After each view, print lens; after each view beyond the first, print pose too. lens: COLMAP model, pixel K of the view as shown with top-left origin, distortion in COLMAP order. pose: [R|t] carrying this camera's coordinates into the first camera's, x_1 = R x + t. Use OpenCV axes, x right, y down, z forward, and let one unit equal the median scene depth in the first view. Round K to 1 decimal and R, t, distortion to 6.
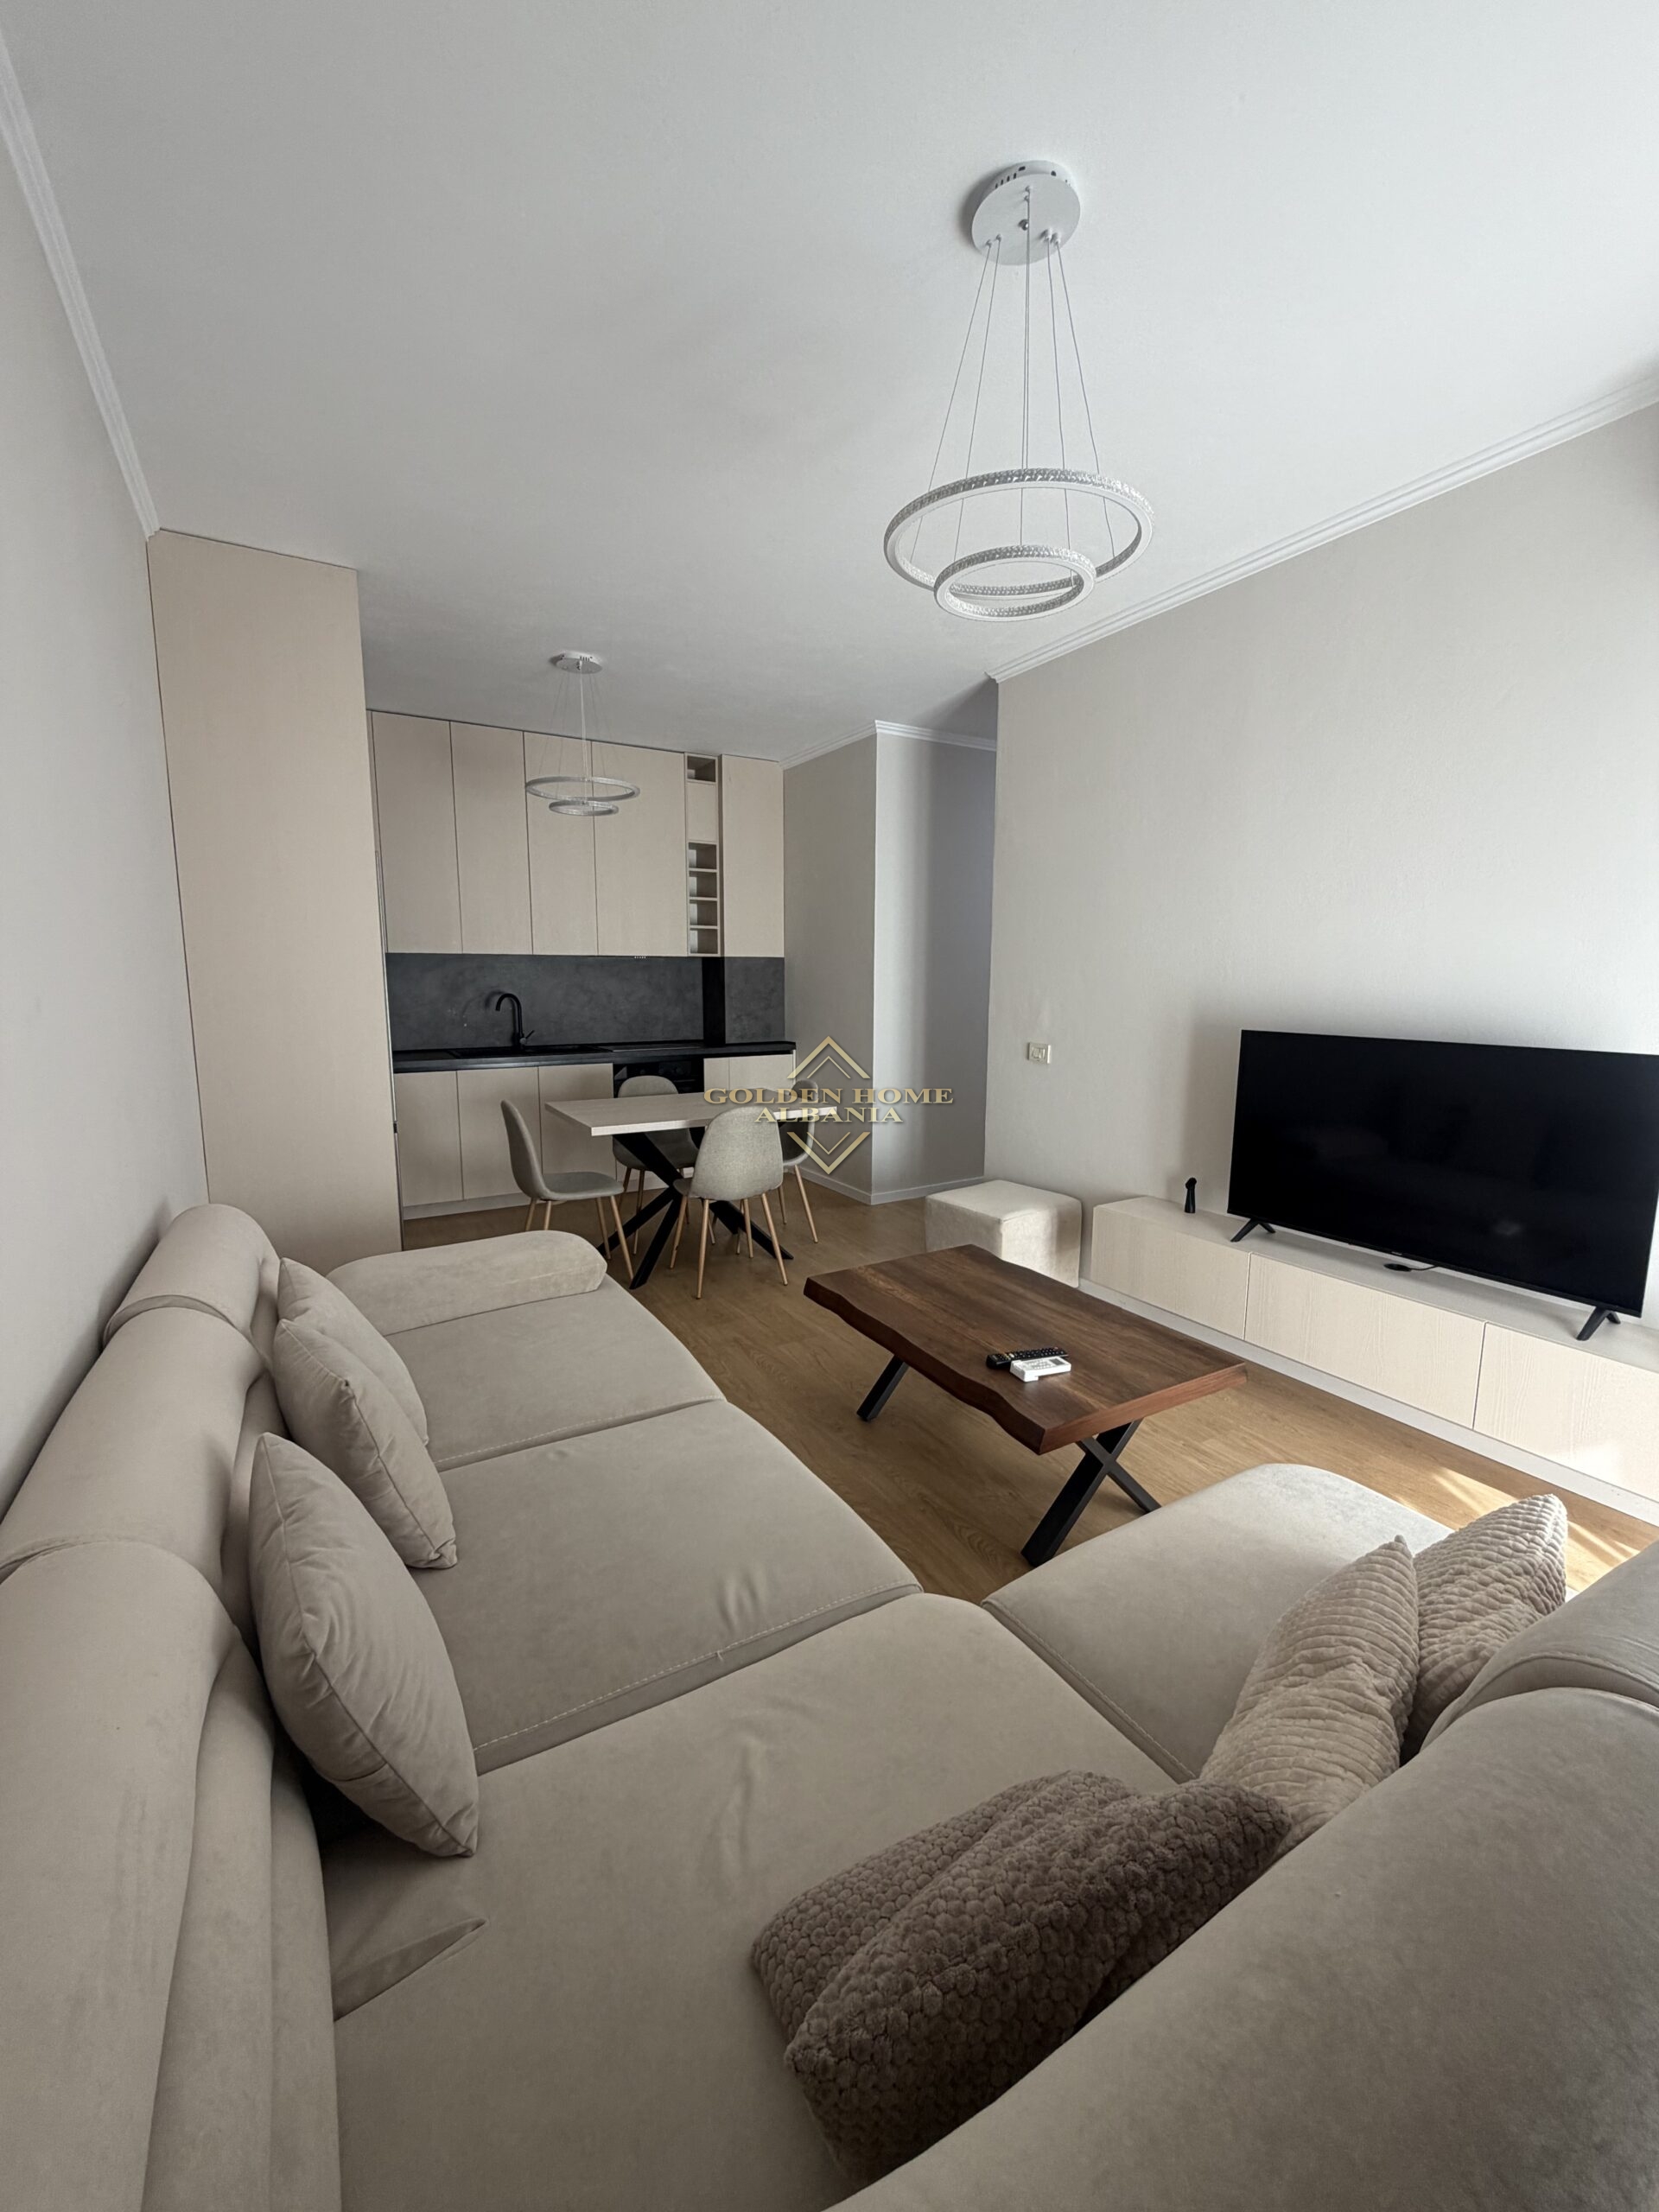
lens RADIAL K [[889.4, 0, 826.0], [0, 889.4, 1105.1], [0, 0, 1]] dist [-0.001377, -0.000050]
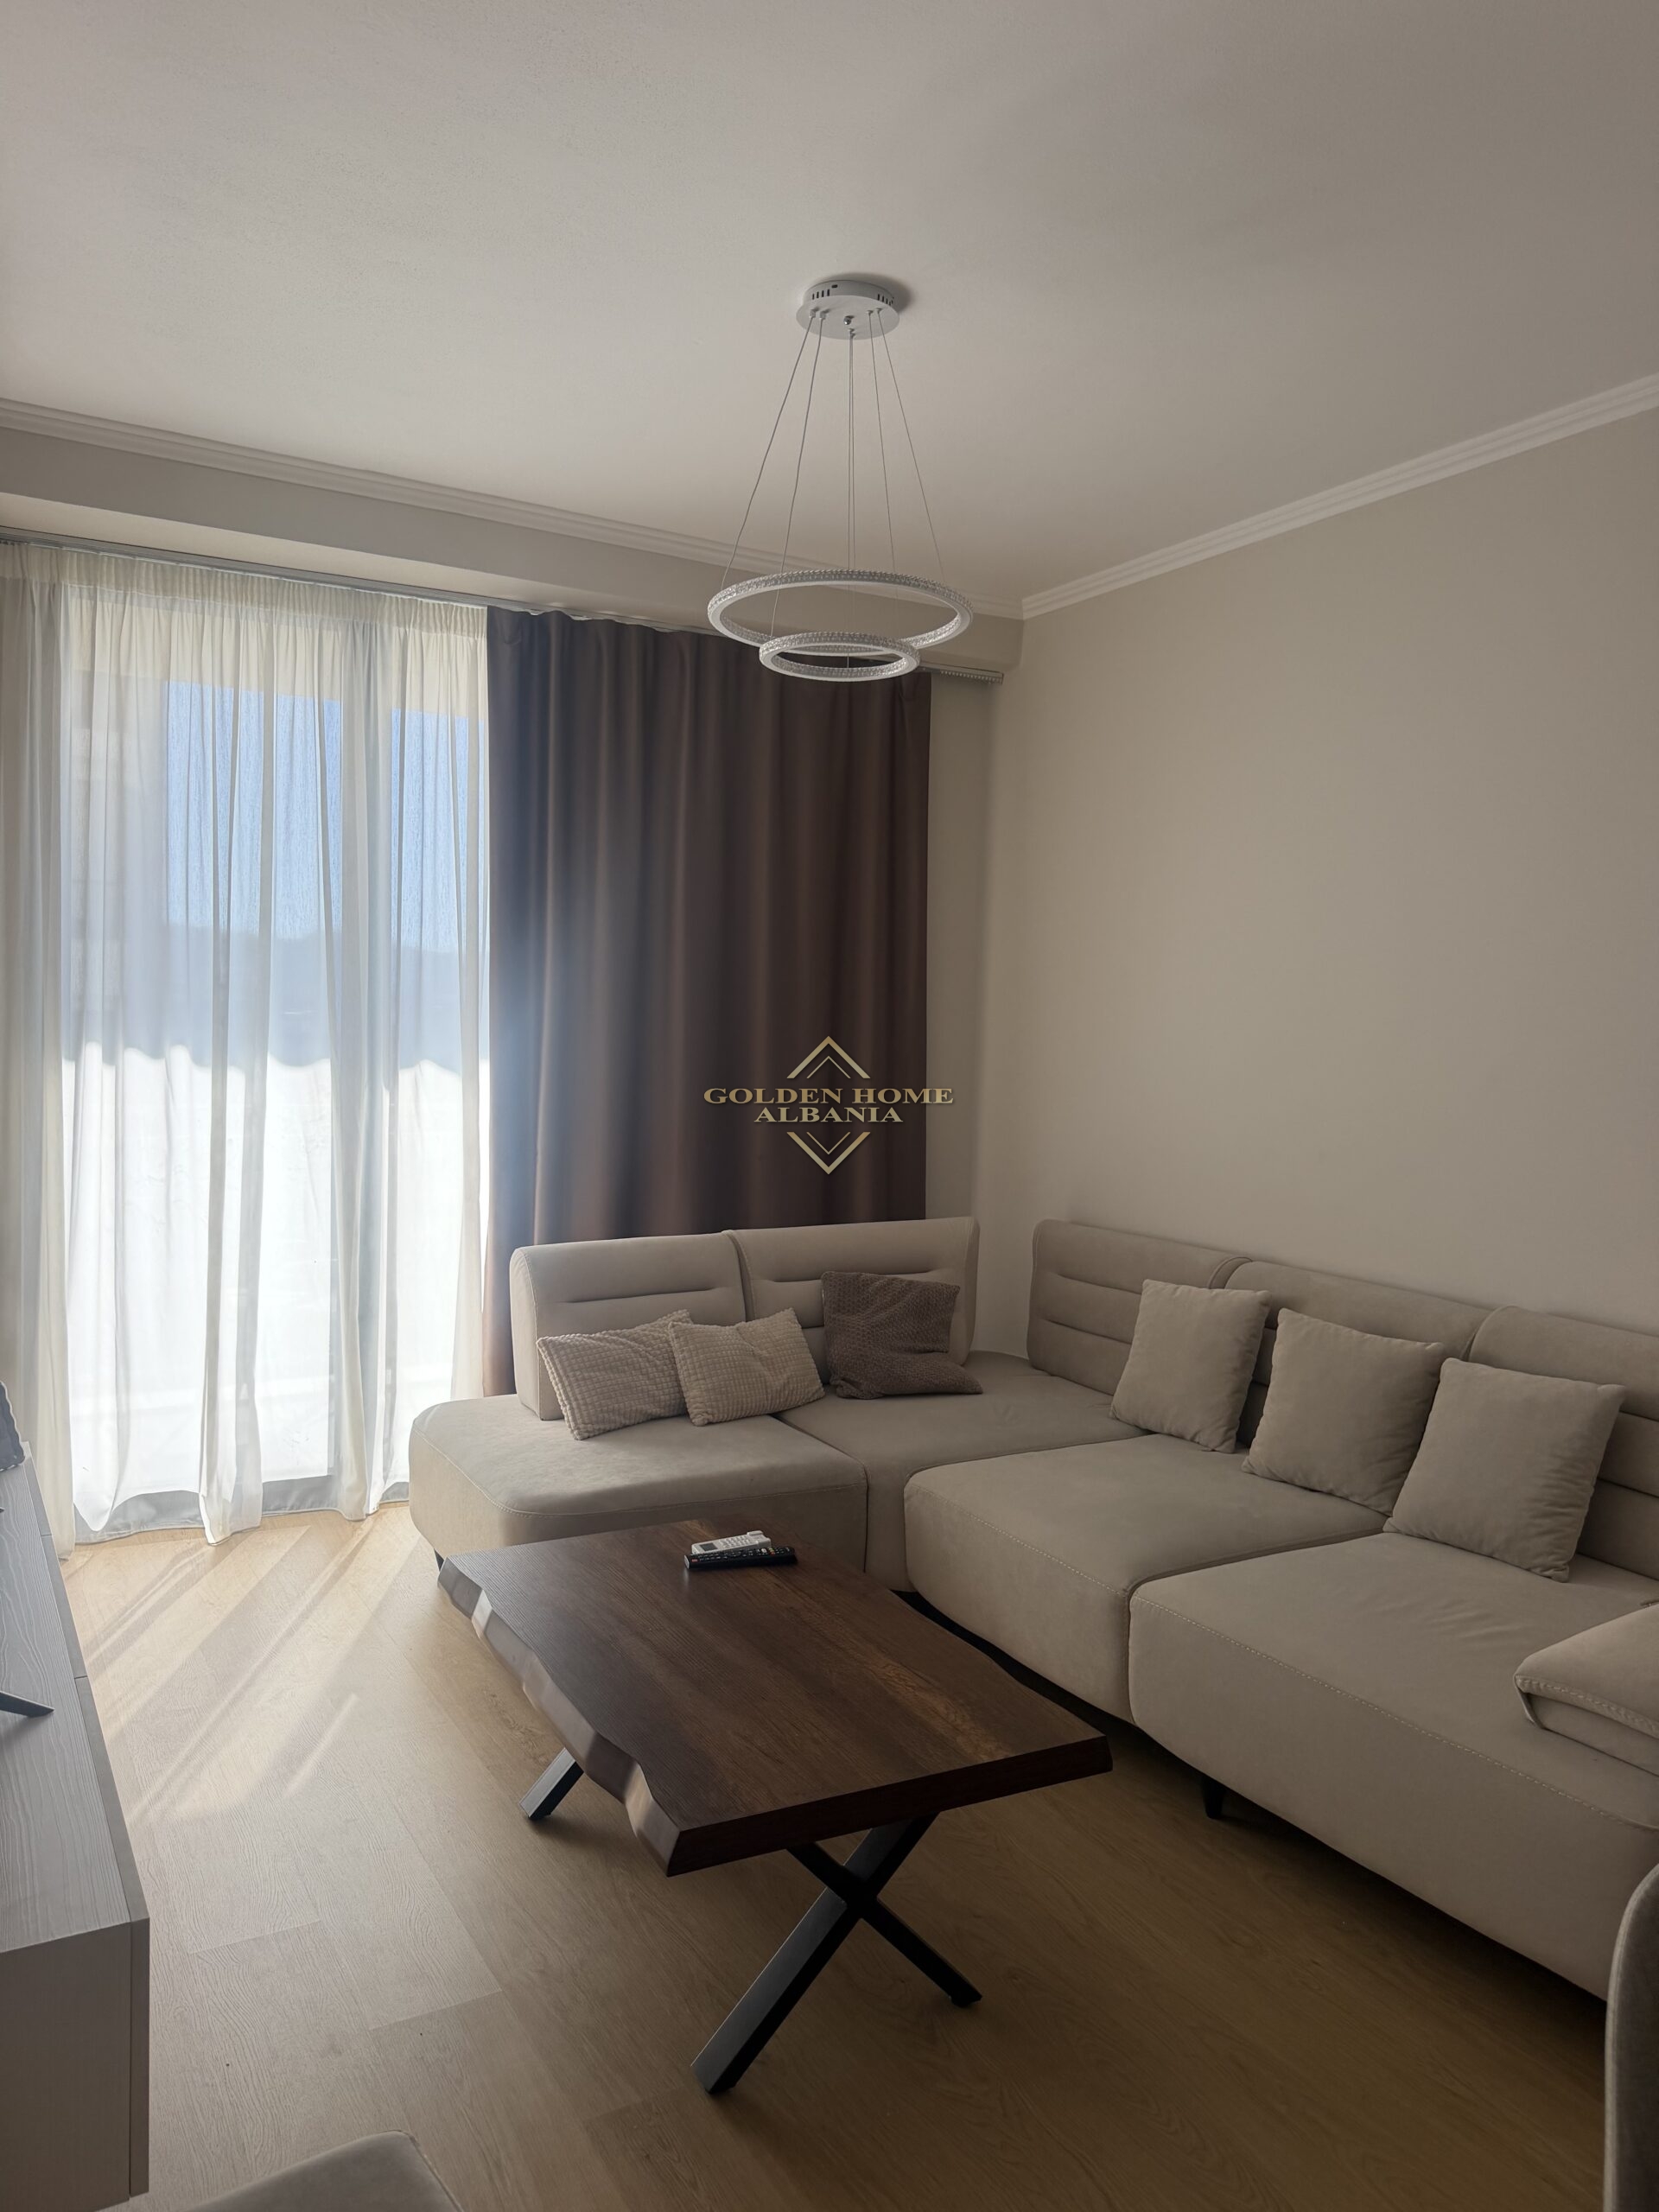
lens RADIAL K [[1543.3, 0, 826.6], [0, 1543.3, 1104.2], [0, 0, 1]] dist [0.000338, 0.000209]
pose [[-0.999580, -0.028245, -0.006438, 0.171047], [-0.028965, 0.978045, 0.206372, -0.346491], [0.000468, 0.206472, -0.978452, 2.173461]]
